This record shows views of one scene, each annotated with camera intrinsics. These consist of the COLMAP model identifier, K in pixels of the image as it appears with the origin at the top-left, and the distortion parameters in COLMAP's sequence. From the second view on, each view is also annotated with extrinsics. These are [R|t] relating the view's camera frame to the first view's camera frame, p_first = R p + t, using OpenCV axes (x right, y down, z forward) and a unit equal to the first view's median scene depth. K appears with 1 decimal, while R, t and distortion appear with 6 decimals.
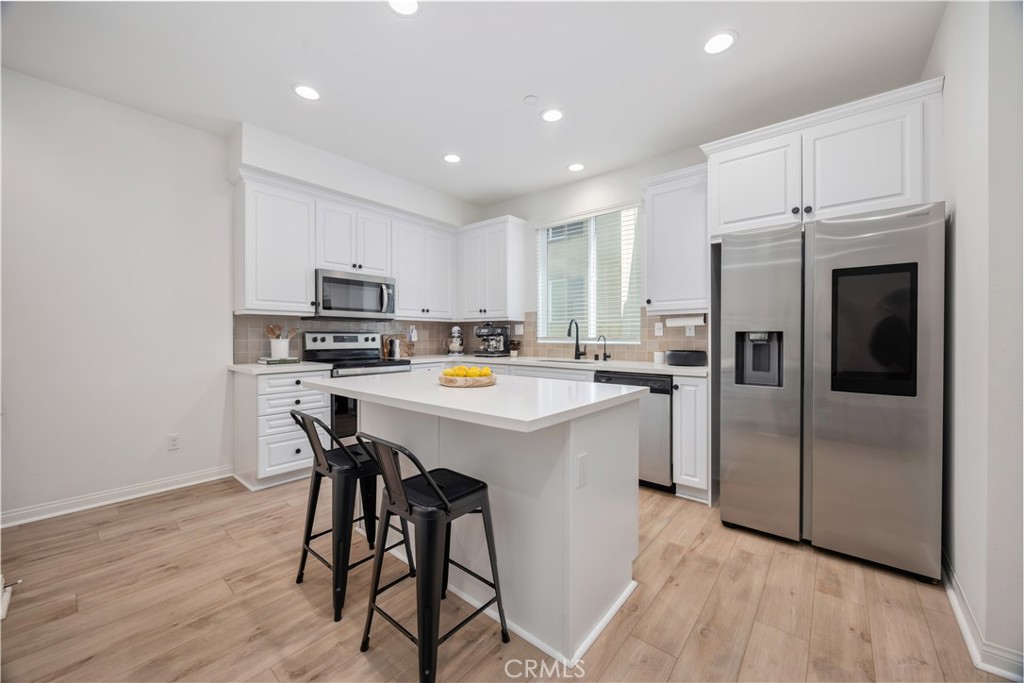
lens RADIAL K [[387.4, 0, 512.3], [0, 387.4, 338.6], [0, 0, 1]] dist [-0.000043, 0.000007]
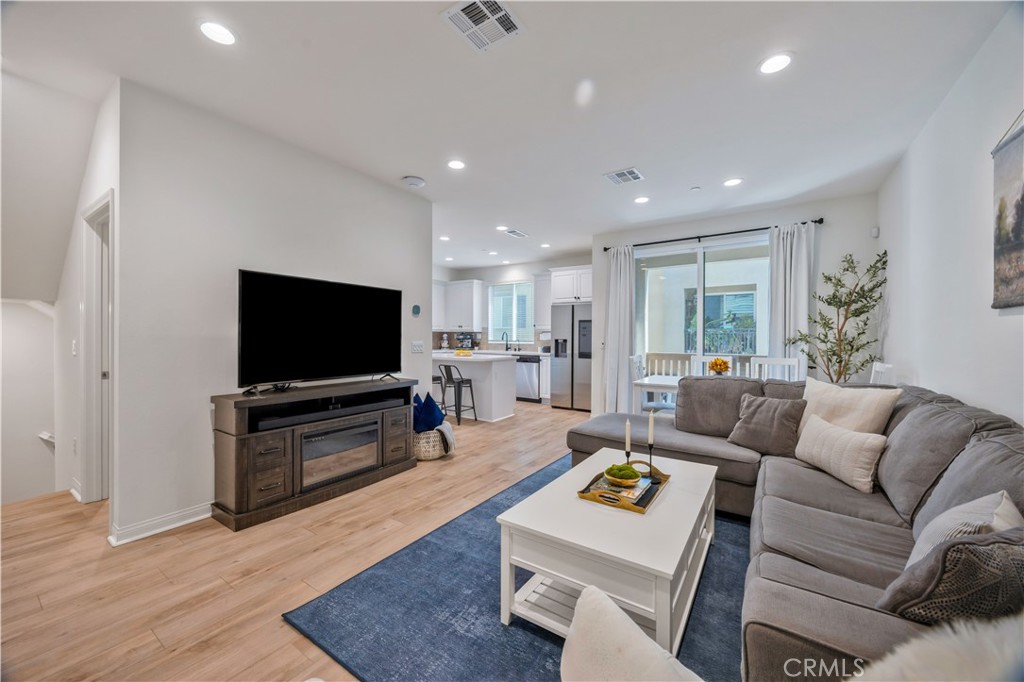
lens RADIAL K [[387.4, 0, 512.3], [0, 387.4, 338.1], [0, 0, 1]] dist [-0.000043, 0.000007]
pose [[0.993706, 0.004344, 0.111932, -0.037459], [-0.004112, 0.999989, -0.002309, -0.010746], [-0.111941, 0.001834, 0.993713, -1.068899]]
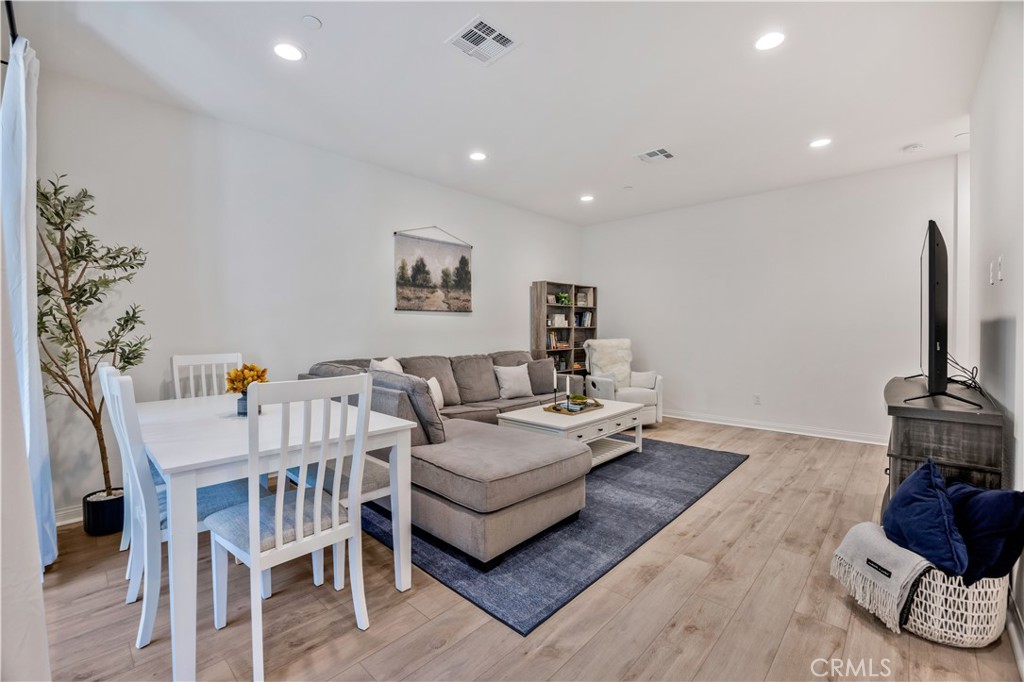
lens RADIAL K [[426.6, 0, 512.0], [0, 426.6, 341.0], [0, 0, 1]] dist [-0.017804, -0.000068]
pose [[-0.998314, 0.003398, 0.057937, 0.255852], [0.005111, 0.999553, 0.029452, -0.003395], [-0.057811, 0.029698, -0.997886, 0.402786]]
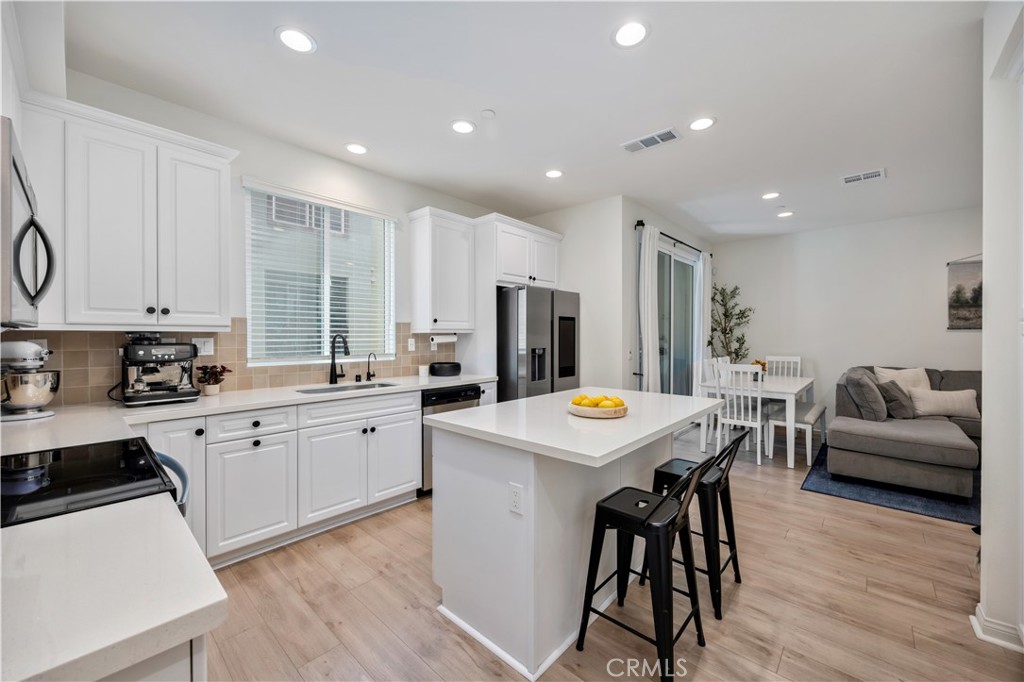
lens RADIAL K [[394.6, 0, 512.0], [0, 394.6, 341.0], [0, 0, 1]] dist [0.000067, 0.000022]
pose [[0.037772, -0.013891, 0.999190, -0.613044], [0.006803, 0.999884, 0.013644, -0.041275], [-0.999263, 0.006282, 0.037862, 0.592857]]
